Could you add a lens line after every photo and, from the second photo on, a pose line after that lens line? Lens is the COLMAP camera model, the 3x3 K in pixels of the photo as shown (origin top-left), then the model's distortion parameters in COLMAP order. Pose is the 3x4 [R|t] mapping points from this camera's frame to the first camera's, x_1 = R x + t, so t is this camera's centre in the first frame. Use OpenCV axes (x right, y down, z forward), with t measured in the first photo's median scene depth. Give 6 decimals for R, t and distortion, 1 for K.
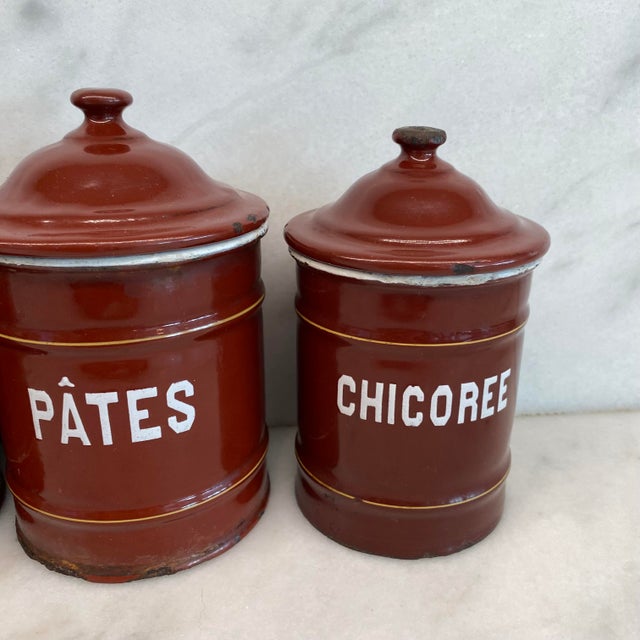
lens RADIAL K [[647.2, 0, 335.9], [0, 647.2, 331.3], [0, 0, 1]] dist [0.006664, 0.000000]
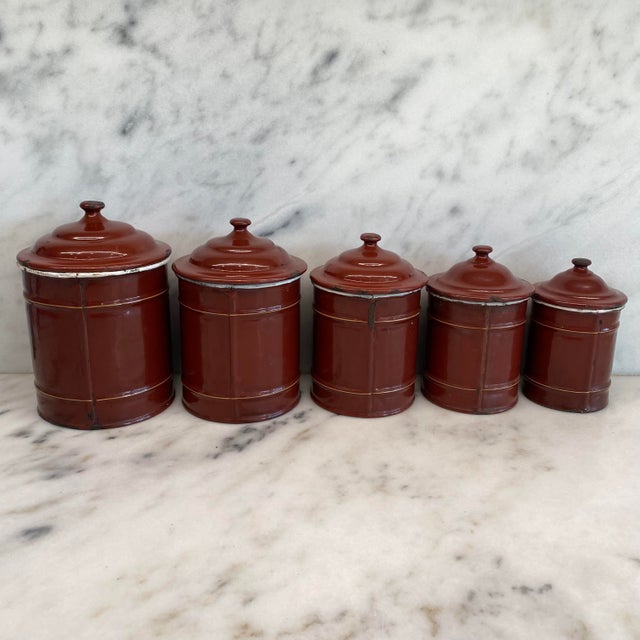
lens RADIAL K [[647.2, 0, 329.7], [0, 647.2, 324.1], [0, 0, 1]] dist [0.006664, 0.000000]
pose [[0.997961, 0.033265, -0.054480, -0.888261], [-0.036582, 0.997463, -0.061073, 0.183777], [0.052310, 0.062942, 0.996645, -1.847778]]
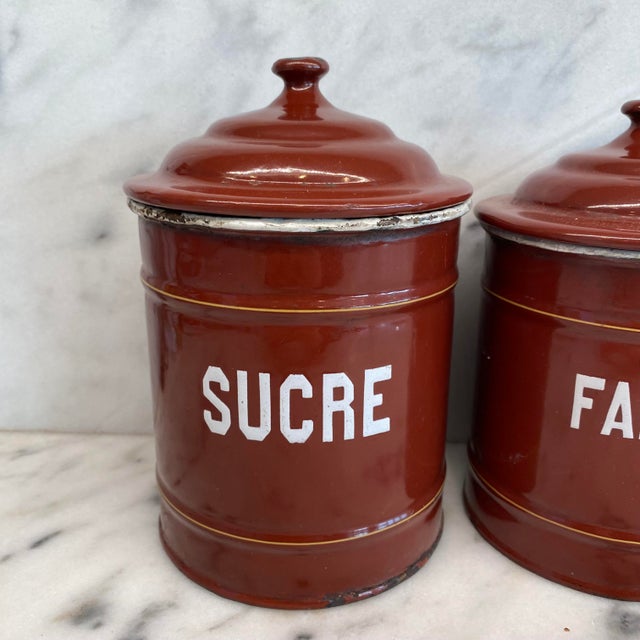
lens RADIAL K [[647.2, 0, 331.4], [0, 647.2, 316.4], [0, 0, 1]] dist [0.006664, 0.000000]
pose [[0.989735, 0.044567, -0.135791, -1.689588], [-0.053509, 0.996583, -0.062927, 0.066637], [0.132522, 0.069547, 0.988737, -0.394109]]
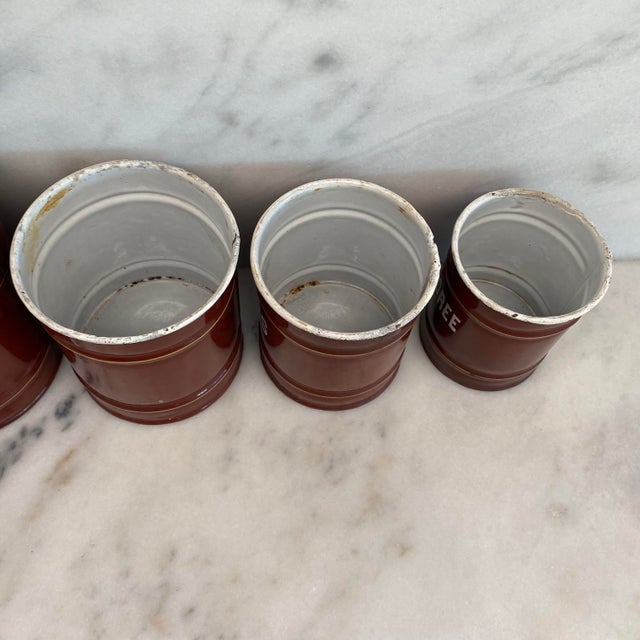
lens RADIAL K [[647.2, 0, 321.7], [0, 647.2, 304.4], [0, 0, 1]] dist [0.006664, 0.000000]
pose [[0.997297, 0.067753, 0.028429, -0.509743], [-0.070094, 0.761268, 0.644638, -1.020500], [0.022034, -0.644888, 0.763959, -0.309643]]
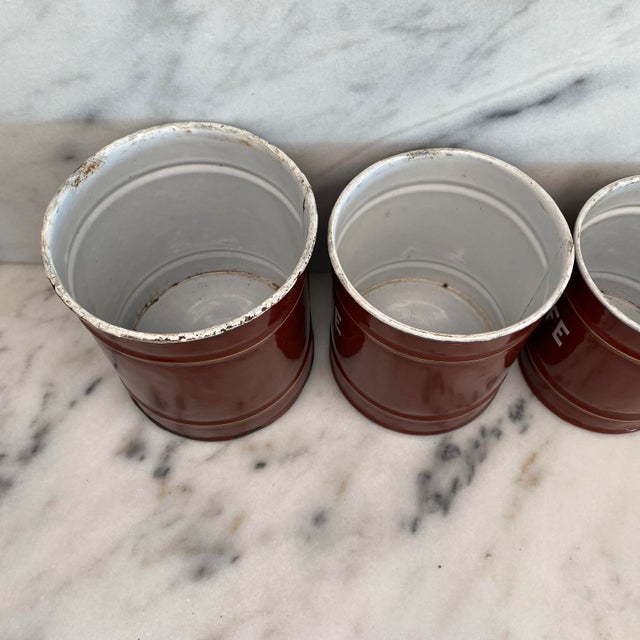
lens RADIAL K [[647.2, 0, 325.4], [0, 647.2, 302.5], [0, 0, 1]] dist [0.006664, 0.000000]
pose [[0.990140, 0.120451, -0.071517, -1.595909], [-0.050278, 0.782090, 0.621134, -0.958200], [0.130749, -0.611414, 0.780435, -0.462470]]
